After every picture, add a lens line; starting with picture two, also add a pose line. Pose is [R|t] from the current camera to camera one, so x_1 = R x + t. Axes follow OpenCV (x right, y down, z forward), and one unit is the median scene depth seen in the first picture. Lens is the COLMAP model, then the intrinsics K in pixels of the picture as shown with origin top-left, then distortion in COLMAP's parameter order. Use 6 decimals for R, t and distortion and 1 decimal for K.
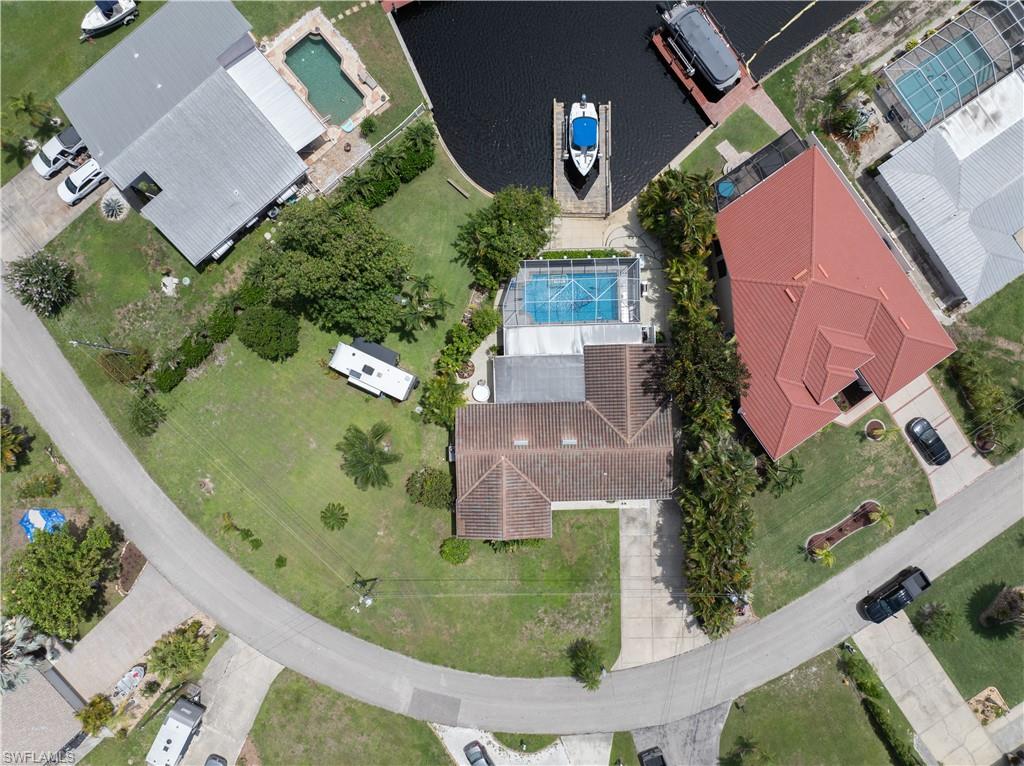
lens RADIAL K [[724.1, 0, 505.0], [0, 724.1, 382.6], [0, 0, 1]] dist [-0.049807, 0.021225]
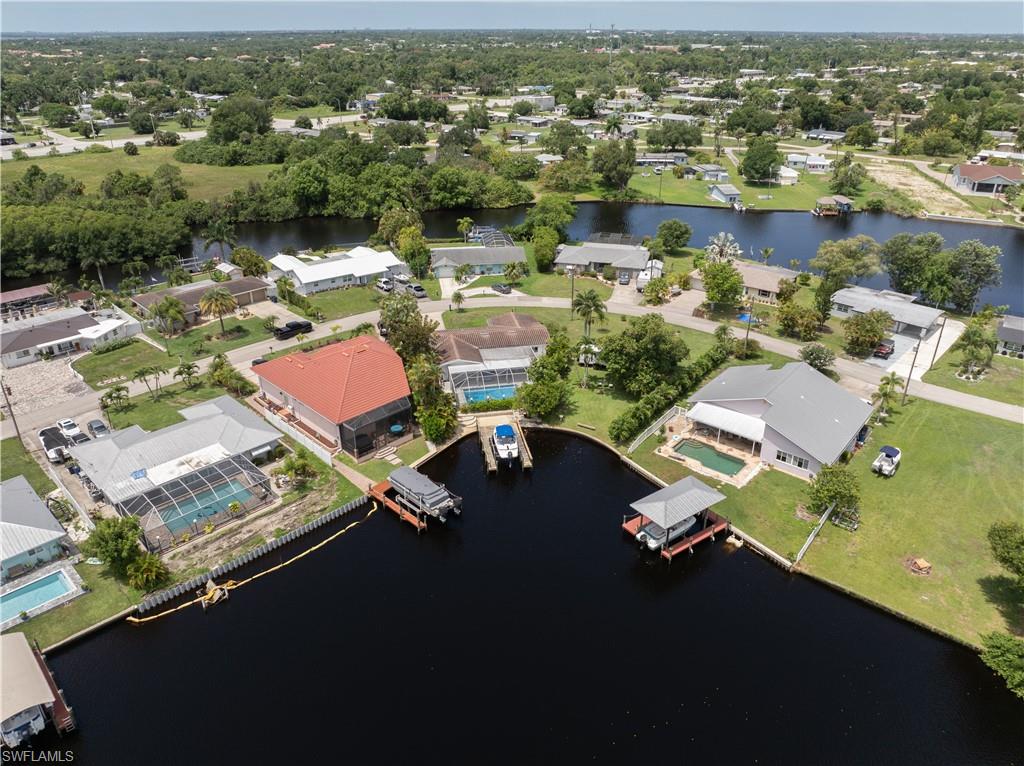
lens RADIAL K [[724.1, 0, 505.0], [0, 724.1, 382.6], [0, 0, 1]] dist [-0.049807, 0.021225]
pose [[-0.985560, 0.074796, -0.151912, 0.300333], [-0.169317, -0.425667, 0.888898, -1.465657], [0.001822, 0.901783, 0.432185, 0.312004]]
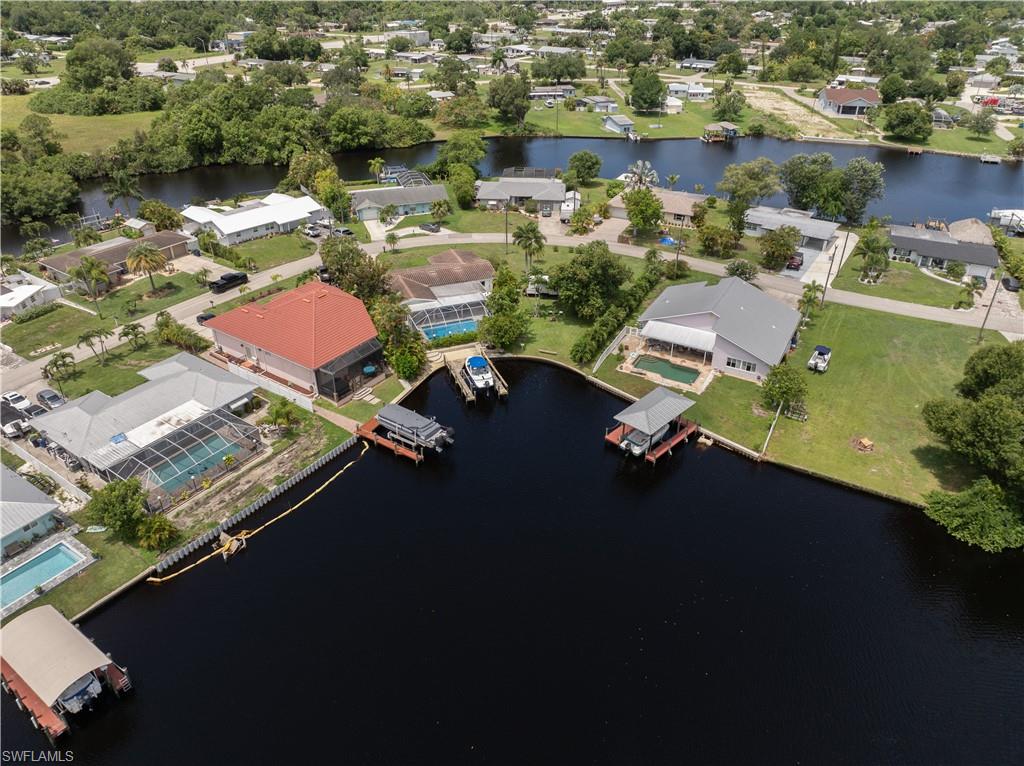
lens RADIAL K [[716.6, 0, 506.0], [0, 716.6, 383.0], [0, 0, 1]] dist [-0.042227, 0.007101]
pose [[-0.938318, 0.176366, -0.297412, 0.466166], [-0.345765, -0.472695, 0.810559, -1.466765], [0.002370, 0.863397, 0.504520, 0.312049]]
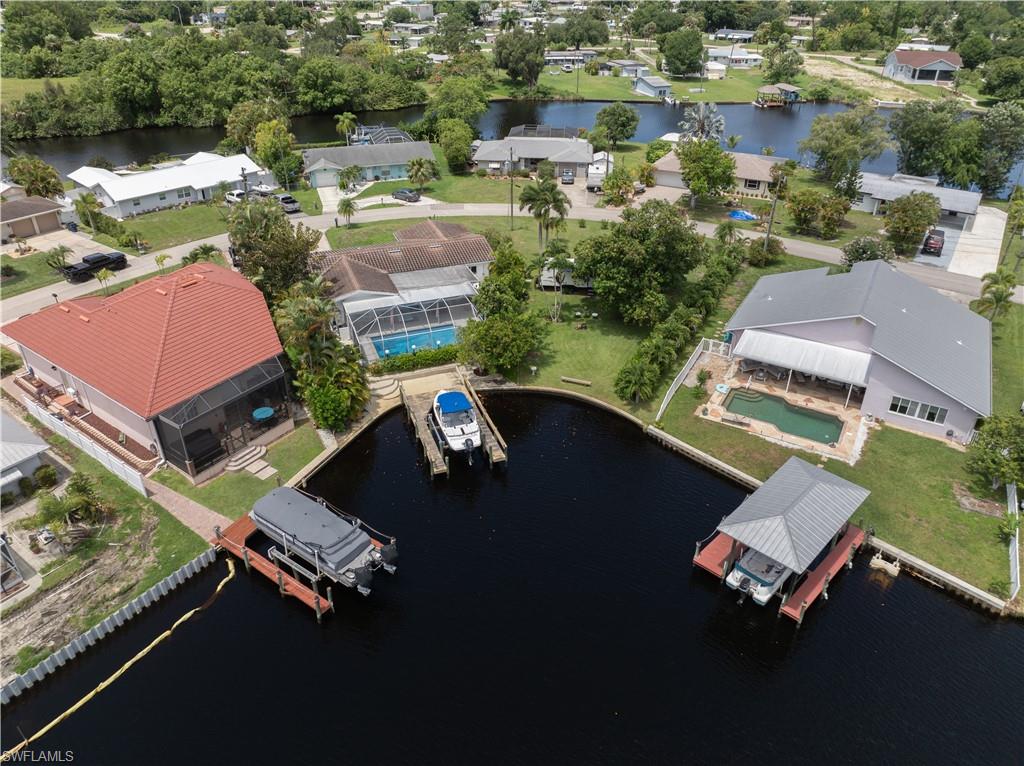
lens RADIAL K [[724.1, 0, 505.0], [0, 724.1, 382.6], [0, 0, 1]] dist [-0.049807, 0.021225]
pose [[-0.944247, 0.166971, -0.283759, 0.270042], [-0.329231, -0.472850, 0.817325, -0.967547], [0.002294, 0.865178, 0.501459, 0.557770]]
